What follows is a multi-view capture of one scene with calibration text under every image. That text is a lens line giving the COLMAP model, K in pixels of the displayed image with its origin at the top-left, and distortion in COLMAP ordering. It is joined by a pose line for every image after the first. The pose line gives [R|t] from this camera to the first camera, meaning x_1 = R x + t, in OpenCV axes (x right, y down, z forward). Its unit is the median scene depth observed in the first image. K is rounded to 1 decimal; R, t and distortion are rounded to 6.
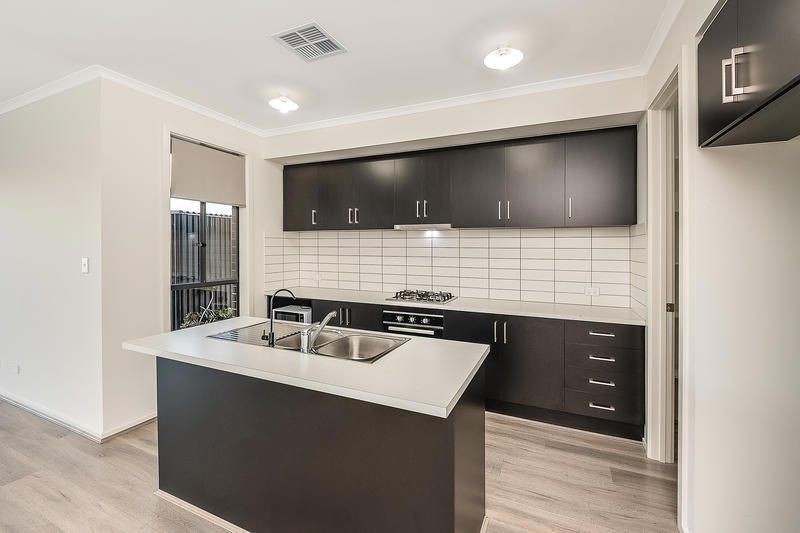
lens RADIAL K [[342.7, 0, 397.4], [0, 342.7, 248.2], [0, 0, 1]] dist [0.000859, -0.000096]
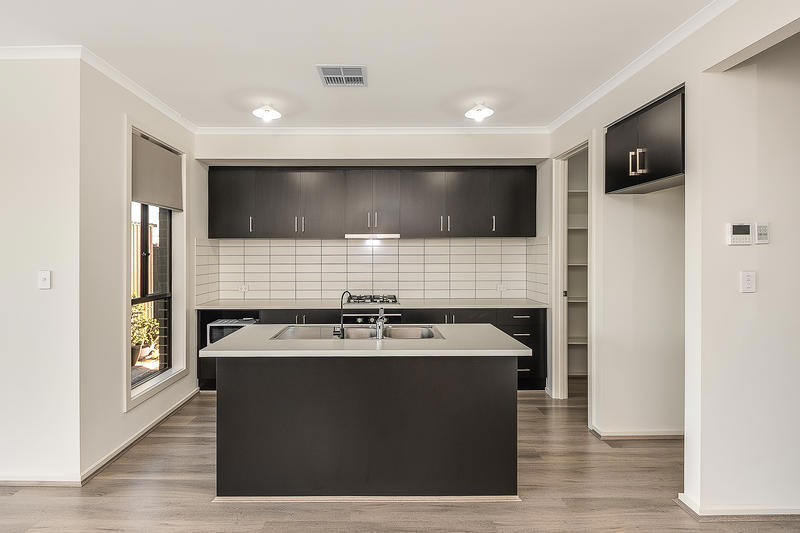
lens RADIAL K [[385.4, 0, 370.9], [0, 385.4, 254.6], [0, 0, 1]] dist [0.001778, 0.000146]
pose [[0.915038, -0.007342, 0.403302, -0.435933], [0.010296, 0.999934, -0.005156, 0.002940], [-0.403237, 0.008871, 0.915053, -0.130144]]
